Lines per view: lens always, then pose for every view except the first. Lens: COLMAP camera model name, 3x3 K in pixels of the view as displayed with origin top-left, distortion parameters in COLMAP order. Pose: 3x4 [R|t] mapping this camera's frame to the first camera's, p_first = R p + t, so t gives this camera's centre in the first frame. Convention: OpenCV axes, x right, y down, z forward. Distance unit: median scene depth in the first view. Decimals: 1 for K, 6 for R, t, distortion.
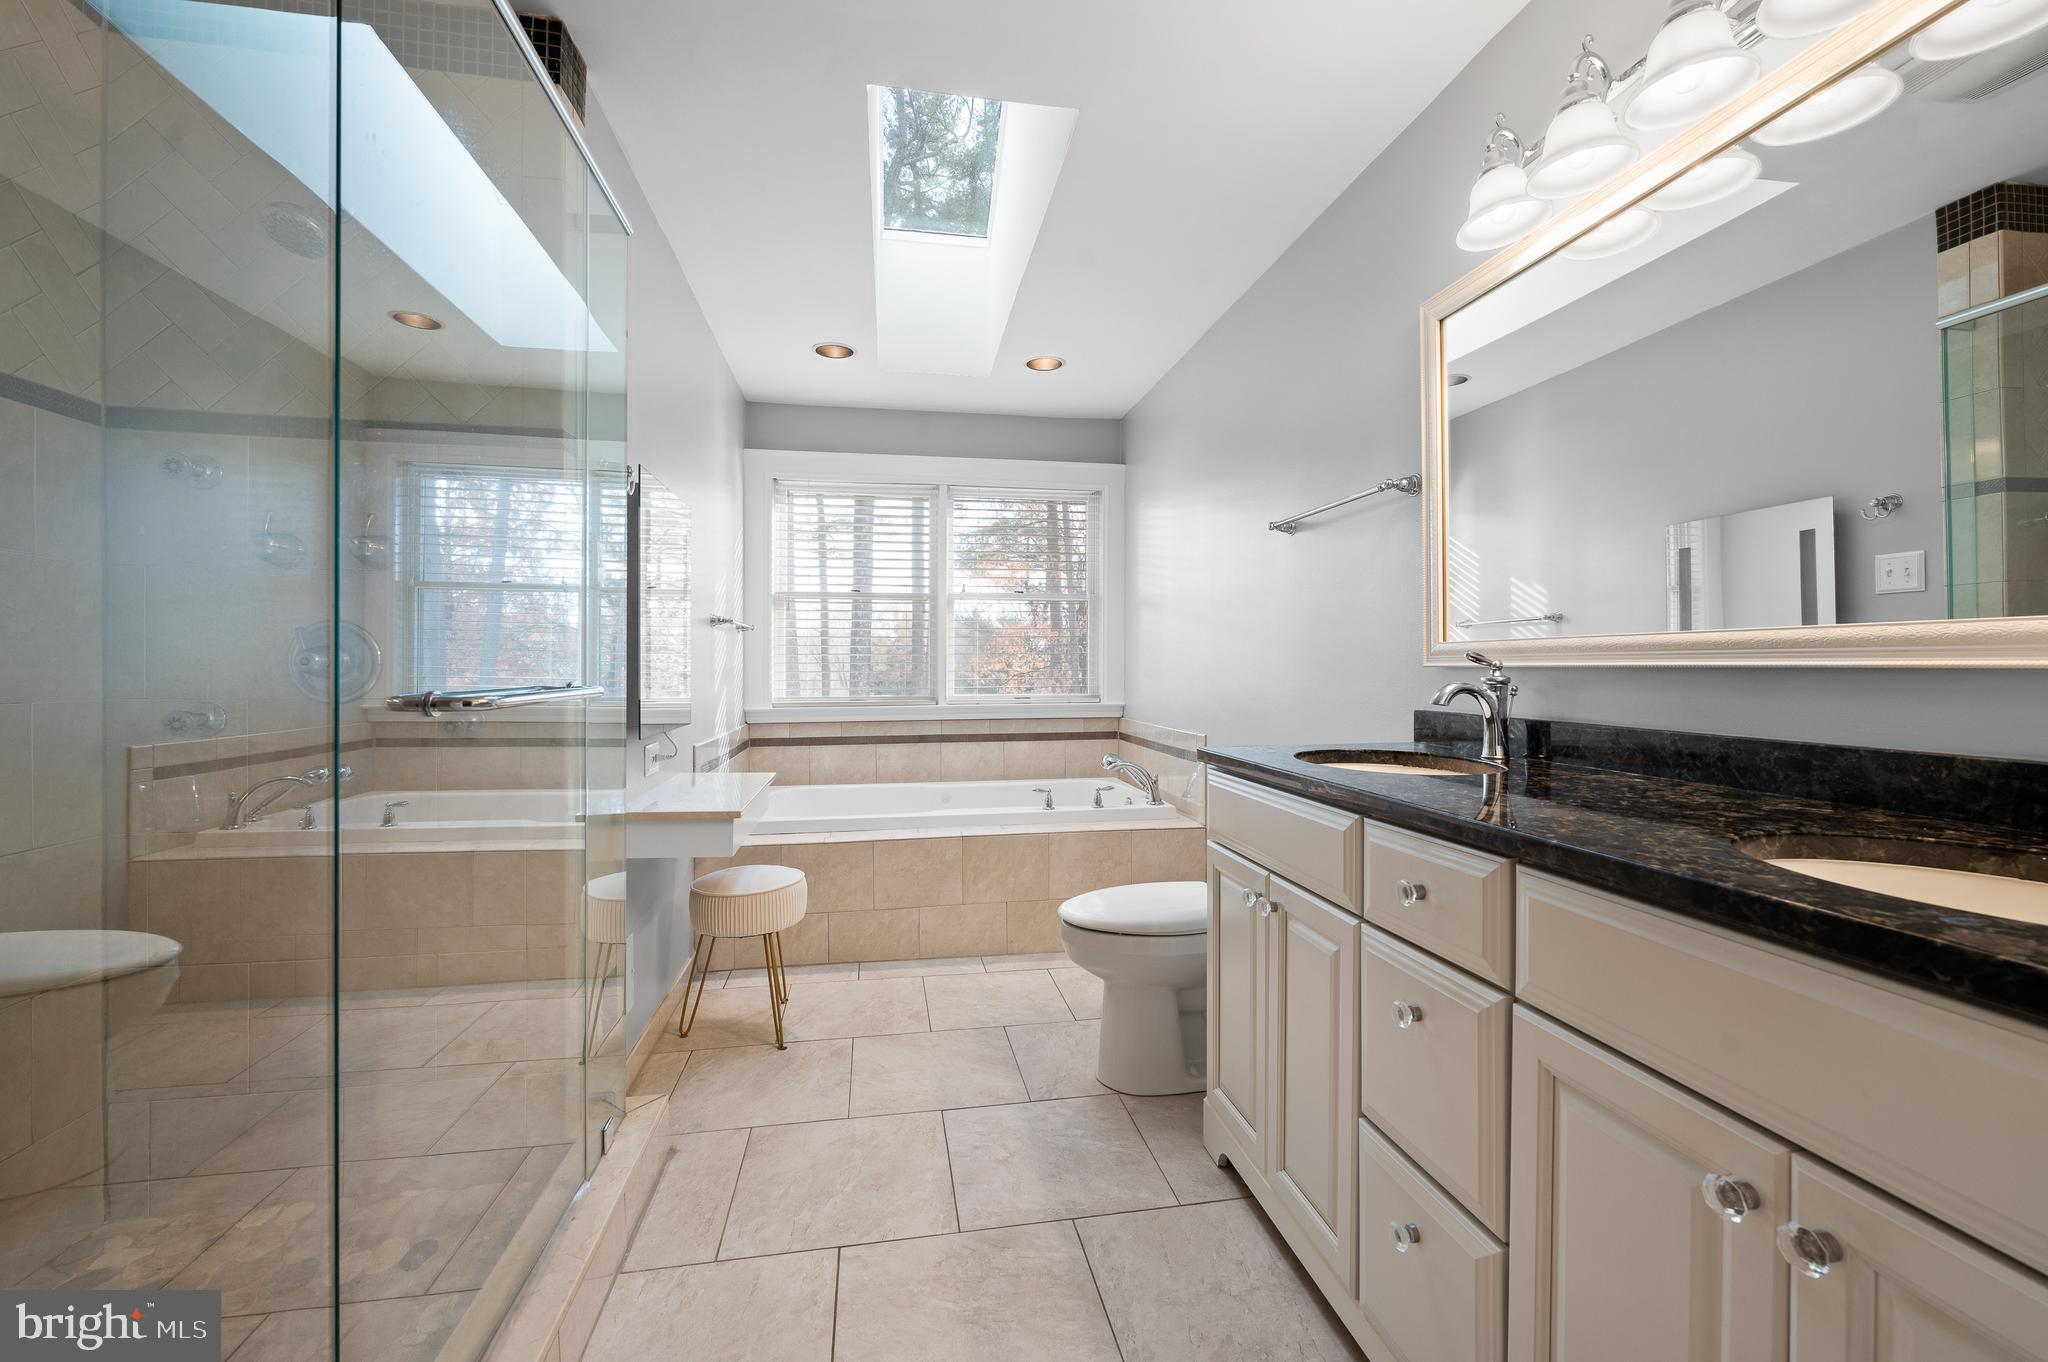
lens RADIAL K [[823.4, 0, 1023.3], [0, 823.4, 668.6], [0, 0, 1]] dist [-0.000644, -0.000115]
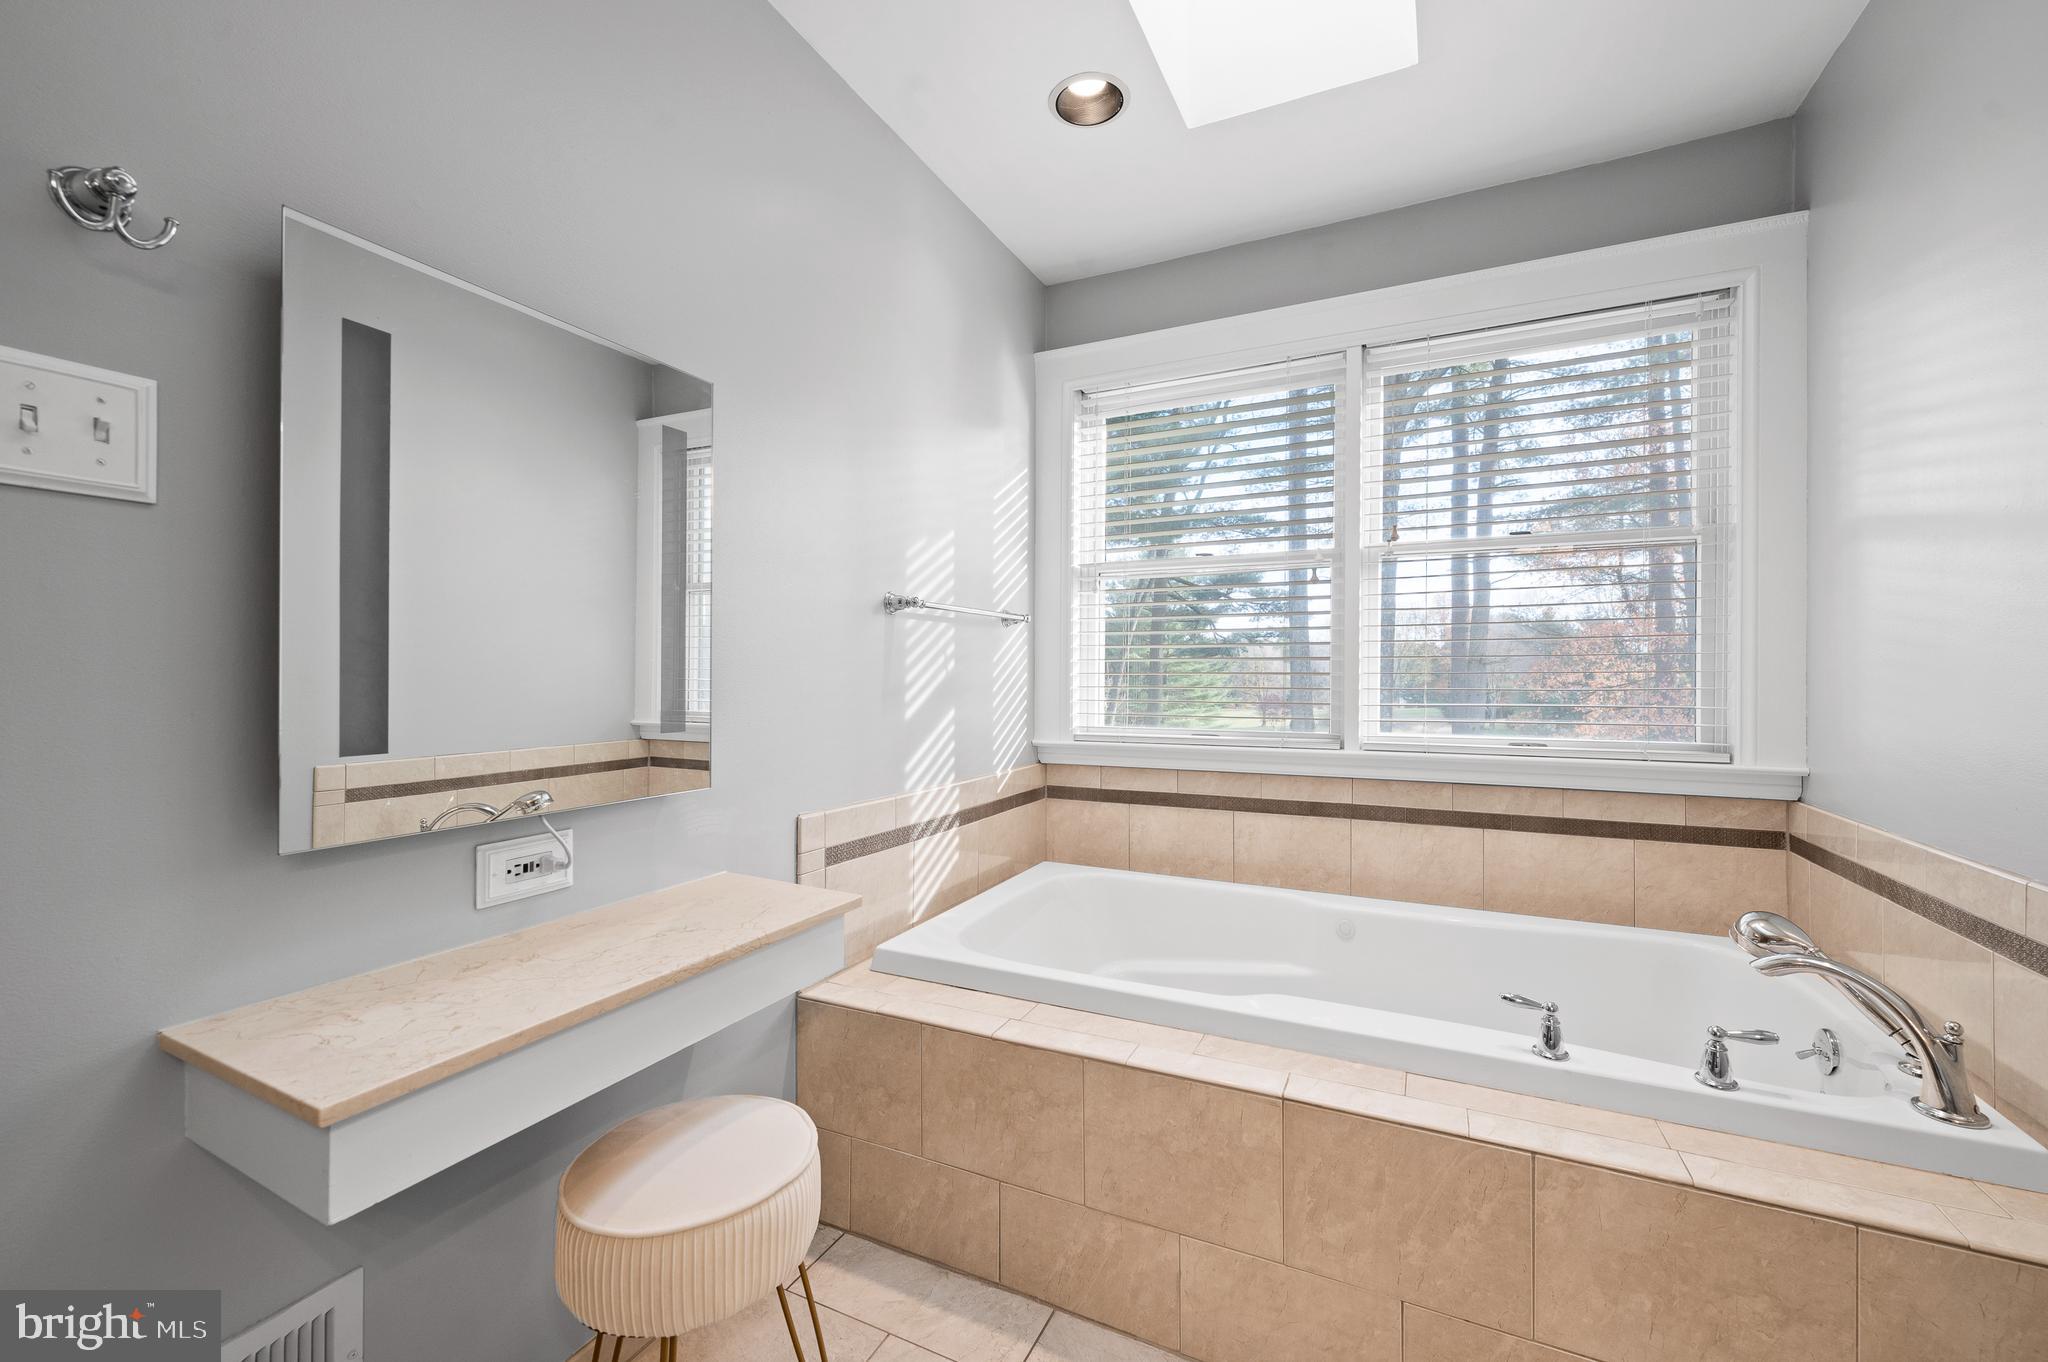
lens RADIAL K [[823.4, 0, 1026.8], [0, 823.4, 671.6], [0, 0, 1]] dist [-0.000644, -0.000115]
pose [[0.811589, 0.000939, -0.584228, 0.044919], [-0.005585, 0.999965, -0.006151, -0.003702], [0.584202, 0.008255, 0.811566, 0.429866]]
